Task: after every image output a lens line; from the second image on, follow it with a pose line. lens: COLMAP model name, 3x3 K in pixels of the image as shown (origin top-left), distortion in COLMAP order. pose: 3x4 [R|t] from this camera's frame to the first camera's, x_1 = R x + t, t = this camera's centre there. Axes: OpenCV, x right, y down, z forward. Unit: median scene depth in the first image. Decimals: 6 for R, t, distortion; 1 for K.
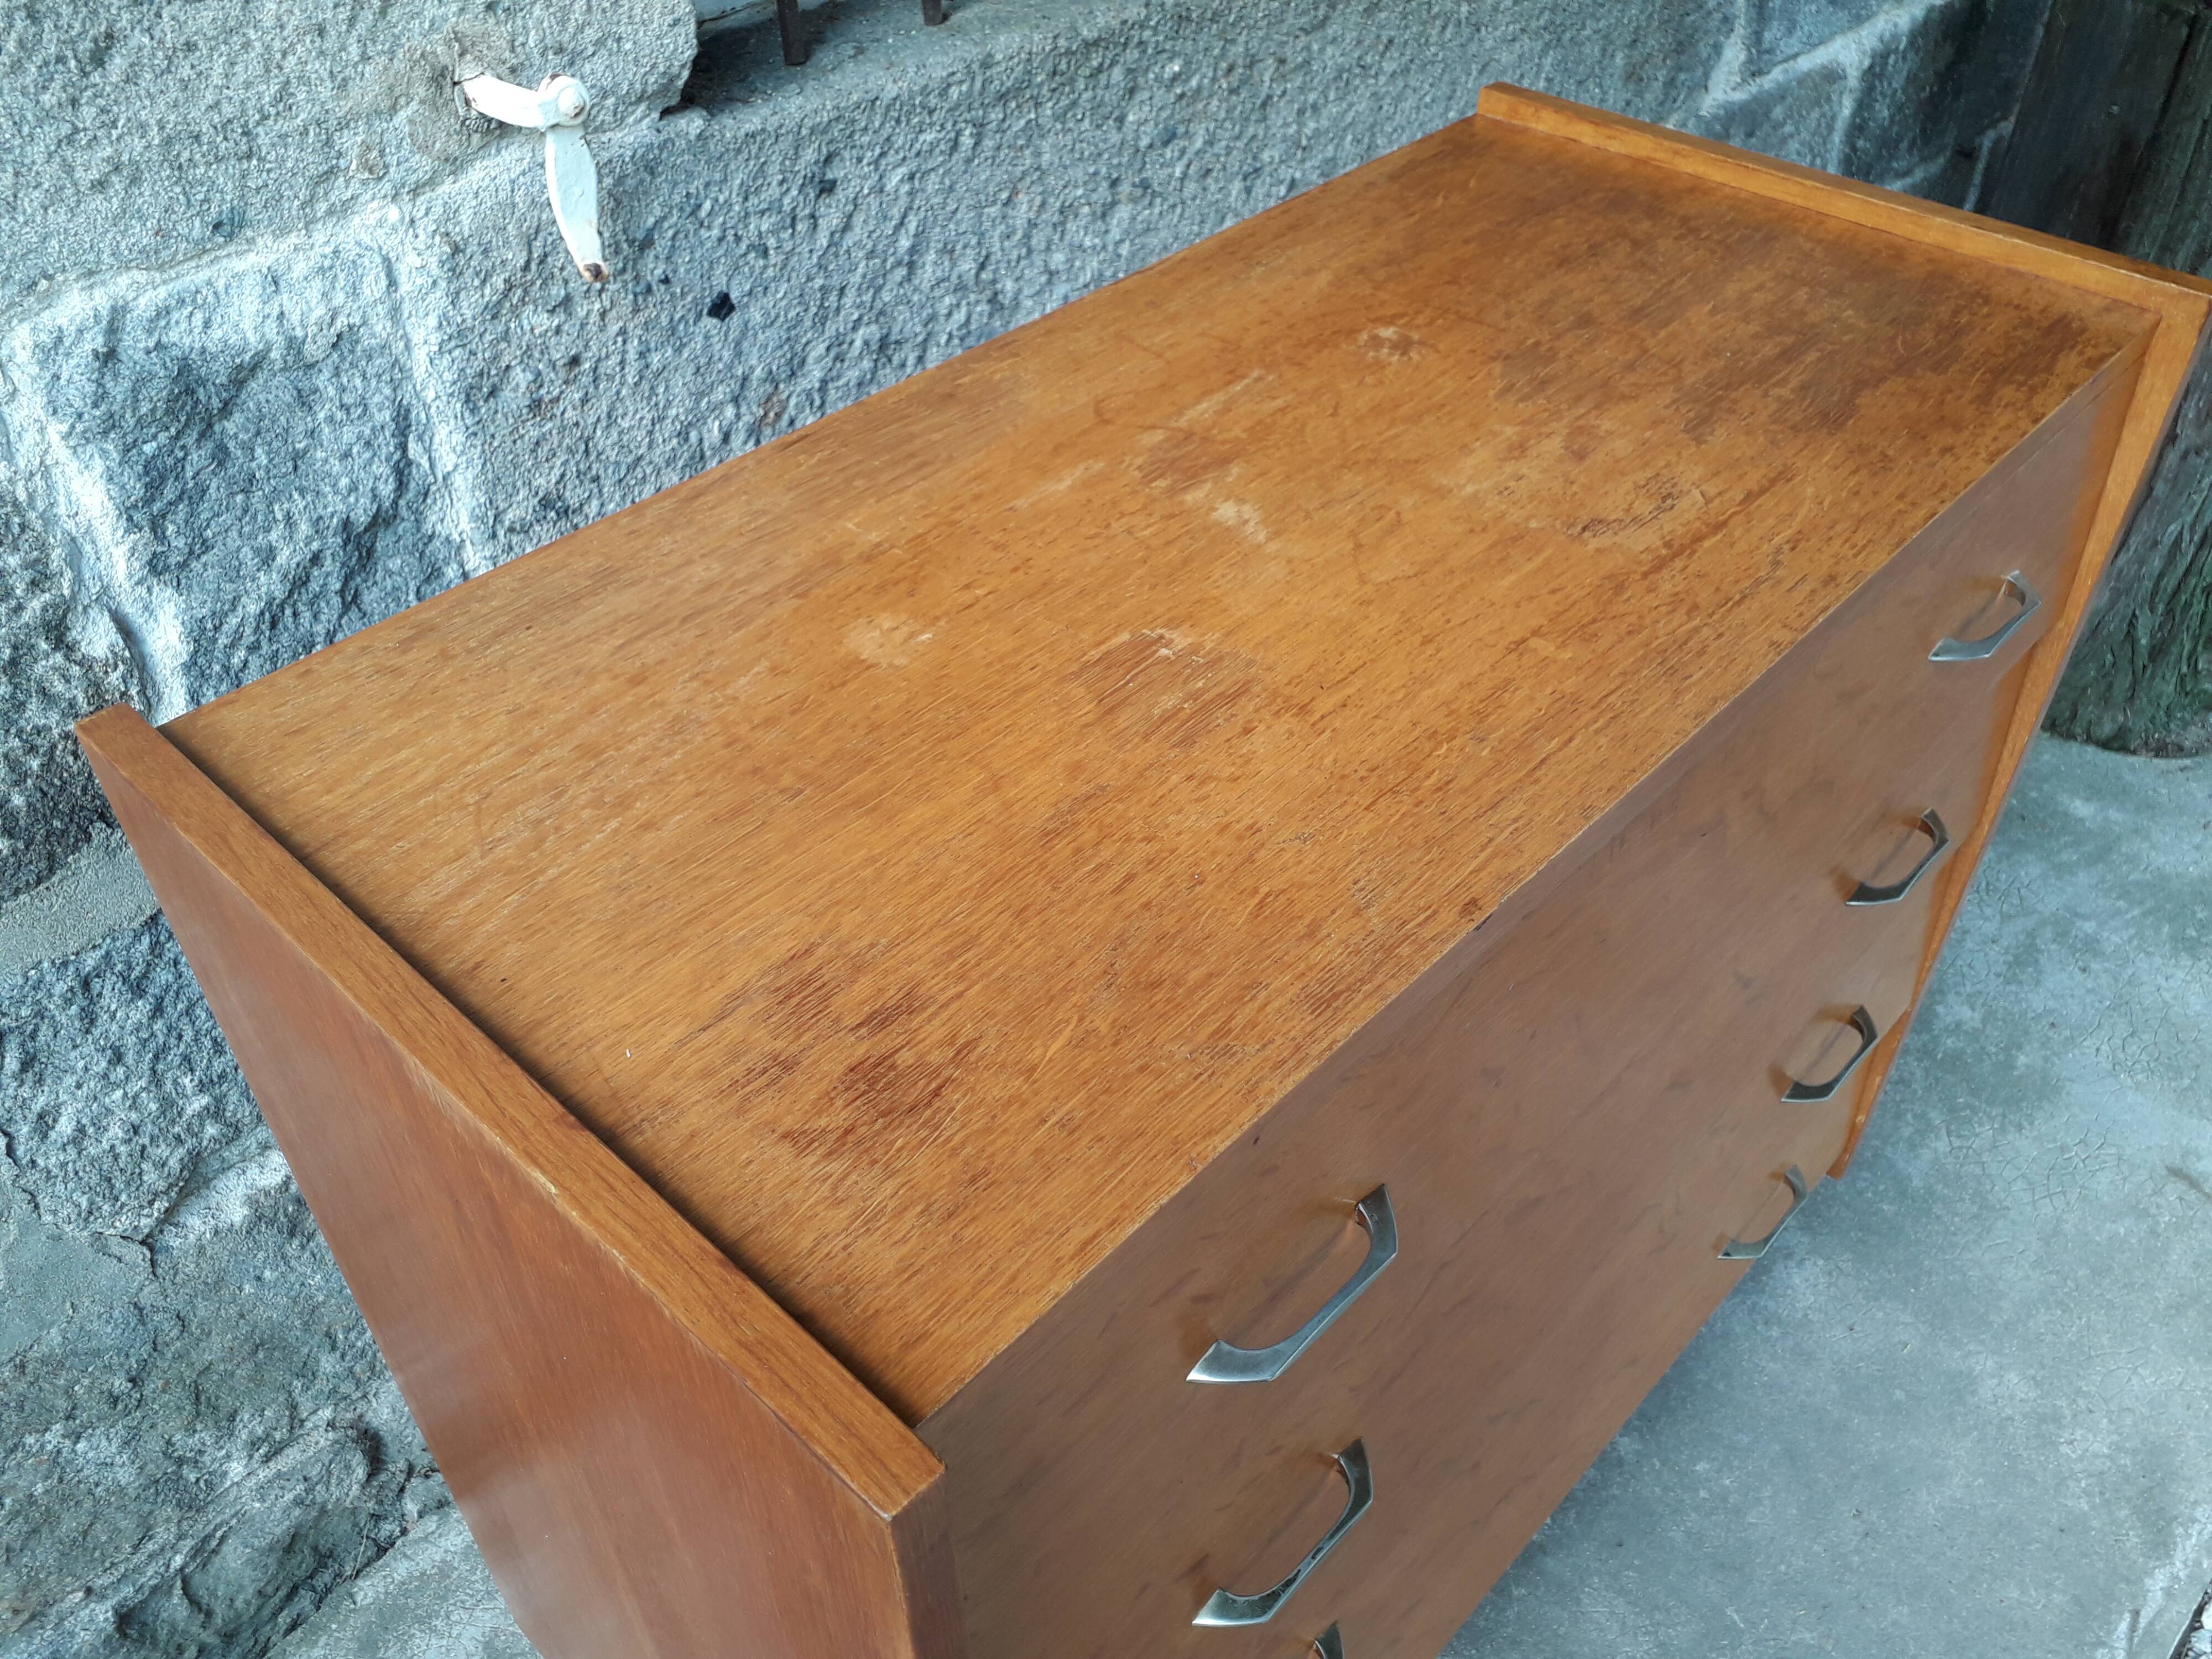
lens RADIAL K [[1803.7, 0, 1097.2], [0, 1803.7, 846.9], [0, 0, 1]] dist [0.005426, -0.006850]
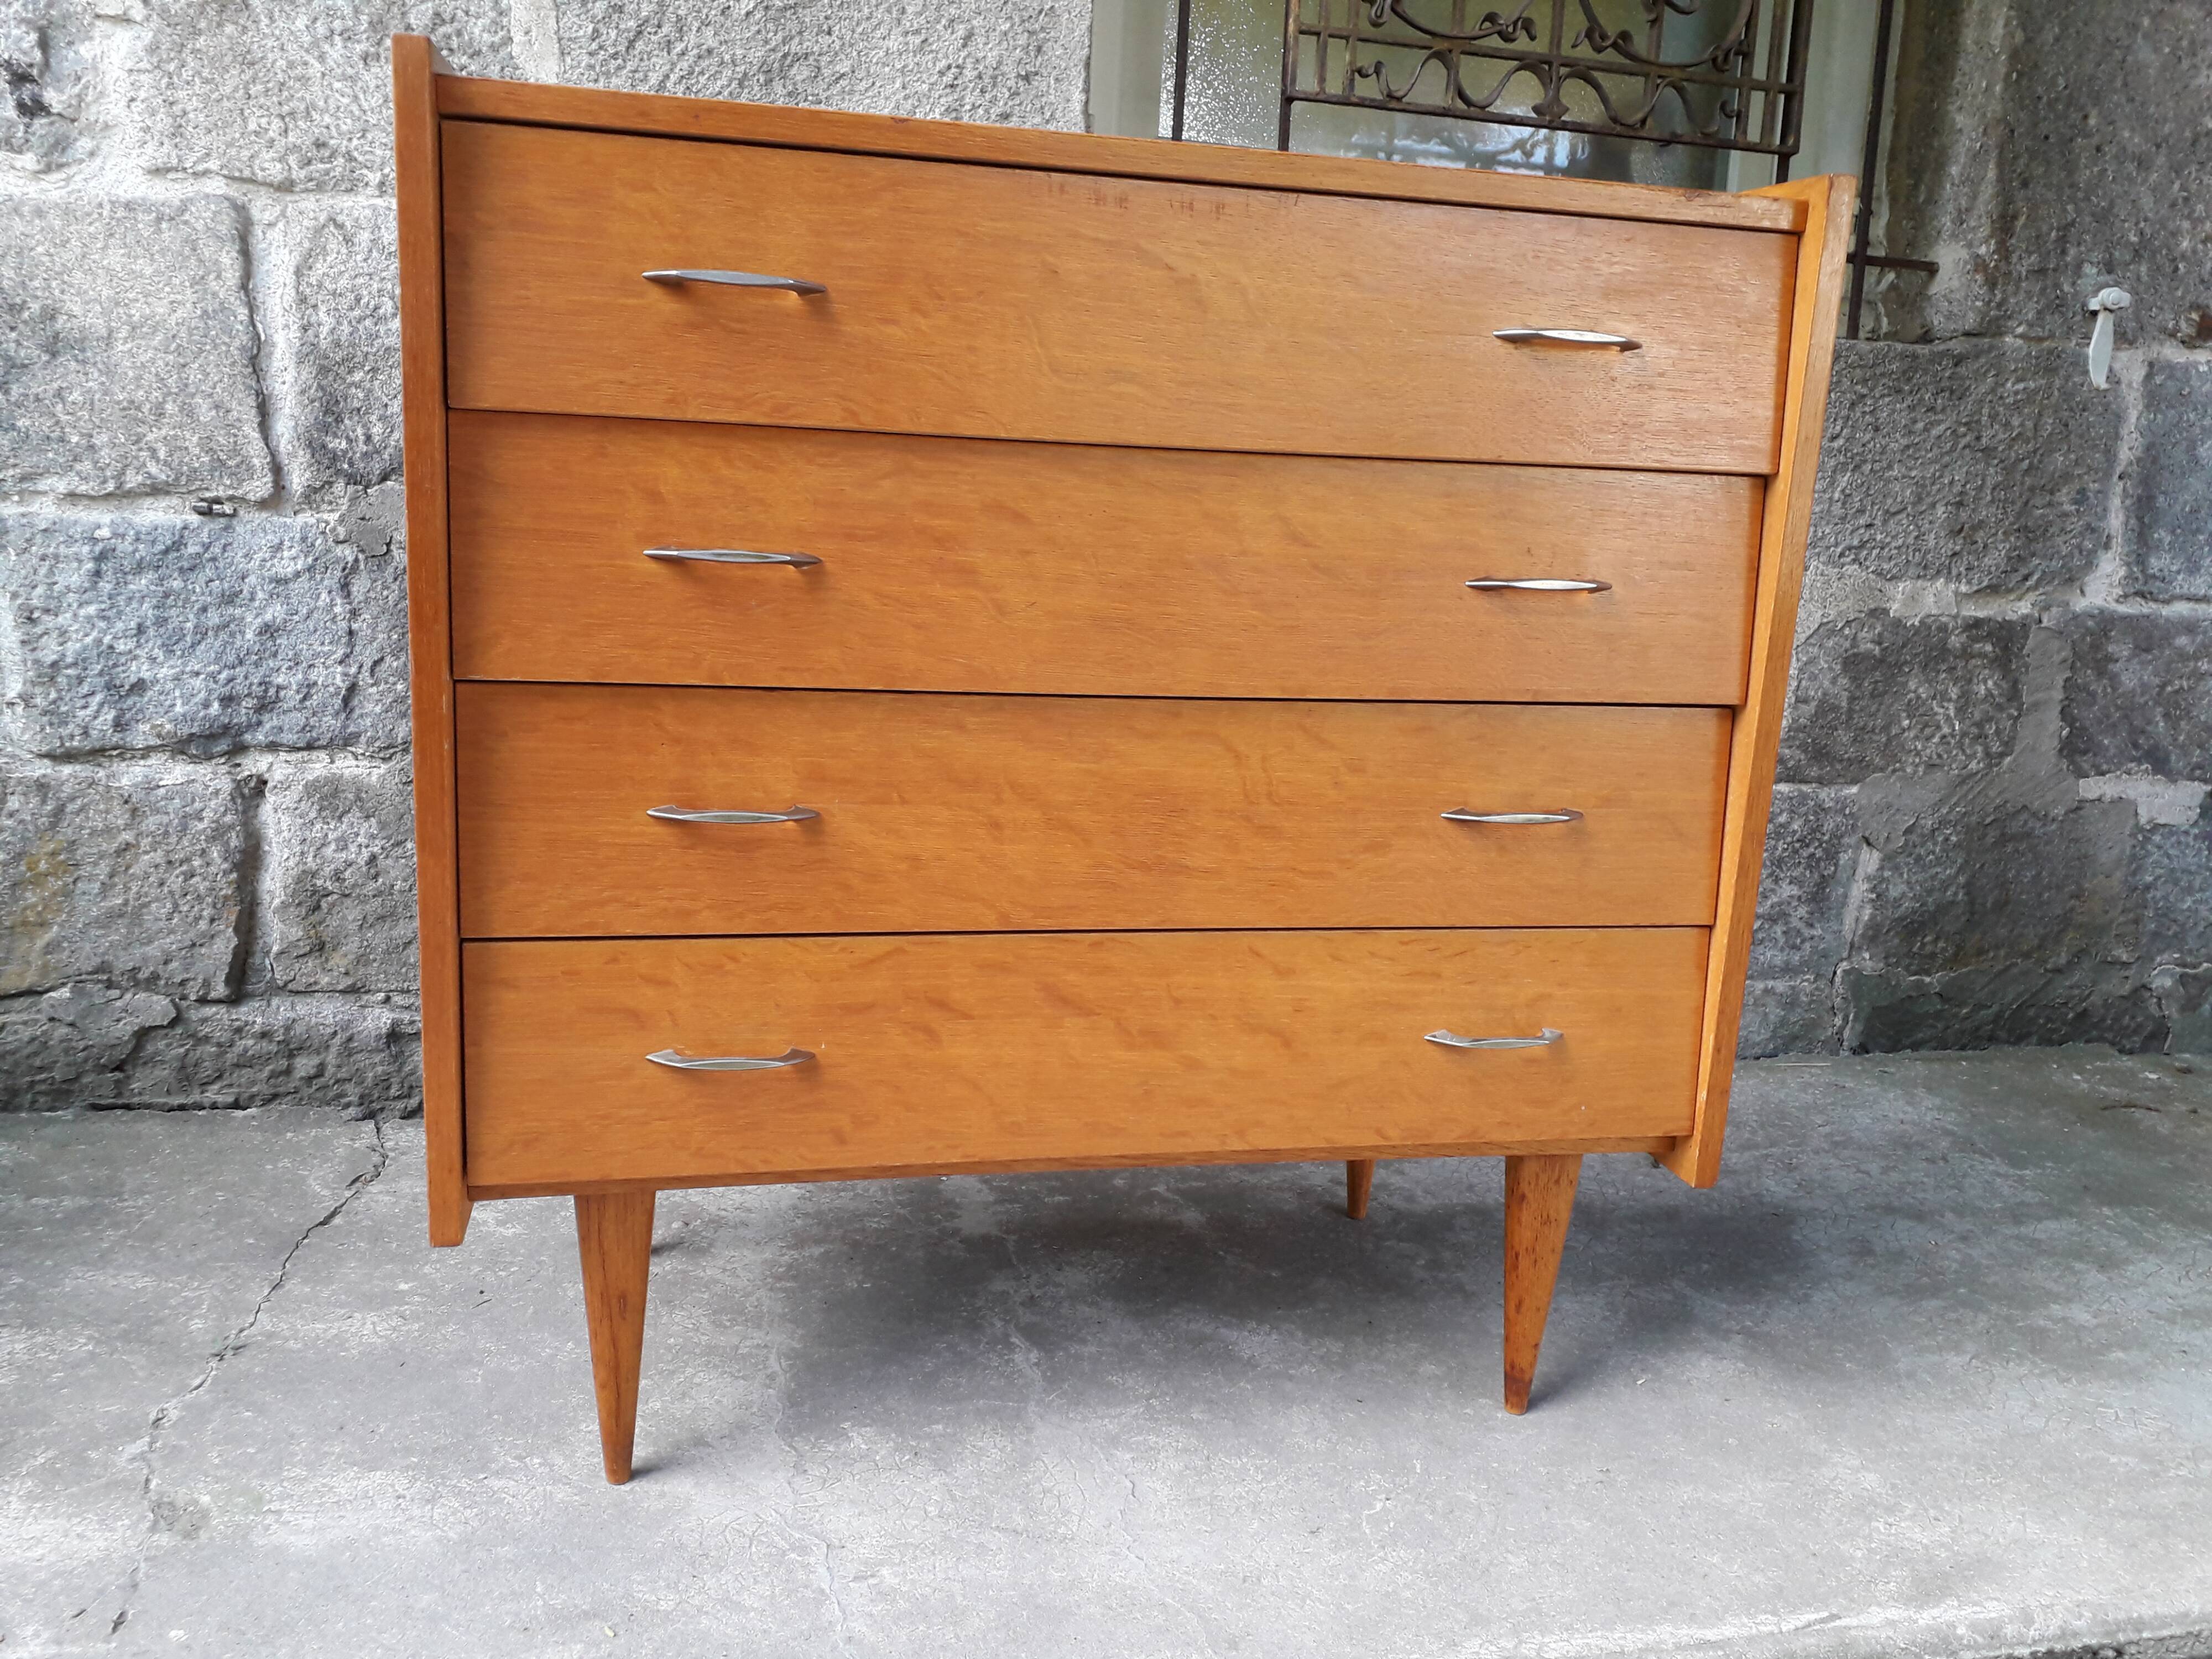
lens RADIAL K [[1803.7, 0, 1088.5], [0, 1803.7, 829.6], [0, 0, 1]] dist [0.005426, -0.006850]
pose [[0.831296, 0.171660, -0.528659, 0.823986], [-0.413233, 0.826965, -0.381270, 0.726965], [0.371734, 0.535407, 0.758388, -0.014226]]
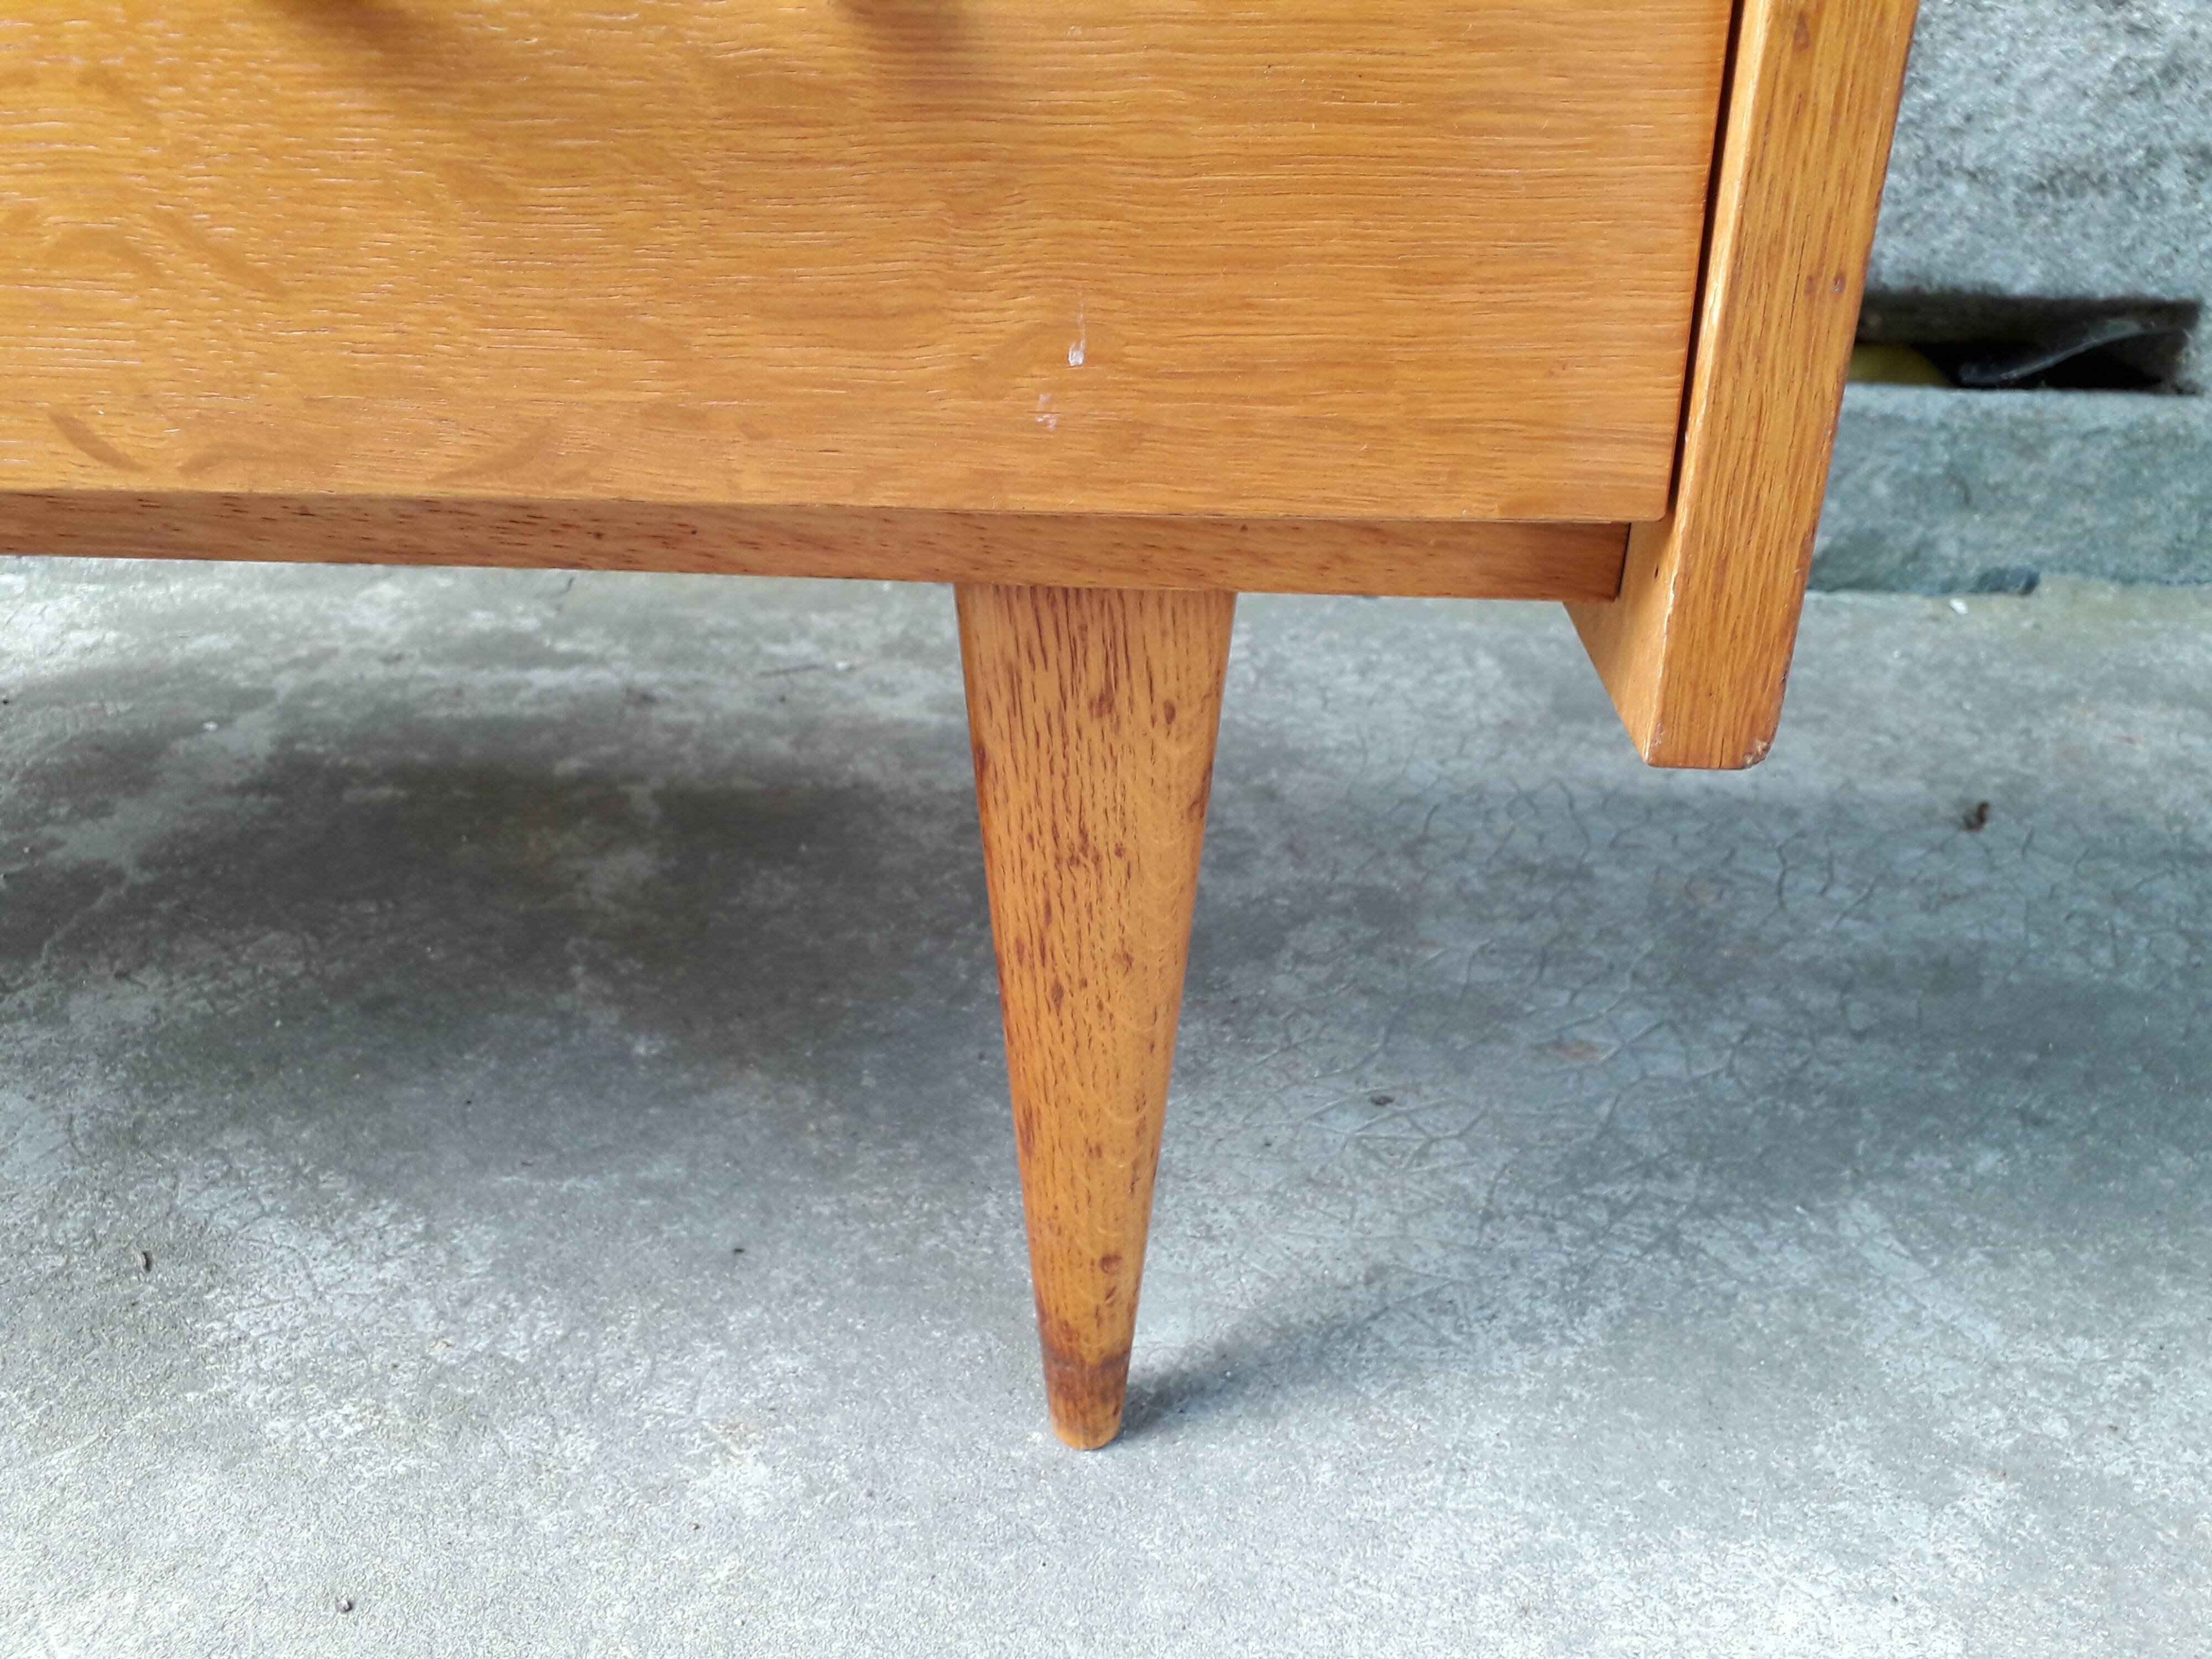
lens RADIAL K [[1803.7, 0, 1107.3], [0, 1803.7, 836.5], [0, 0, 1]] dist [0.005426, -0.006850]
pose [[0.646171, 0.356060, -0.675044, 0.654367], [-0.517566, 0.854474, -0.044727, 0.297082], [0.560881, 0.378281, 0.736421, 1.031946]]
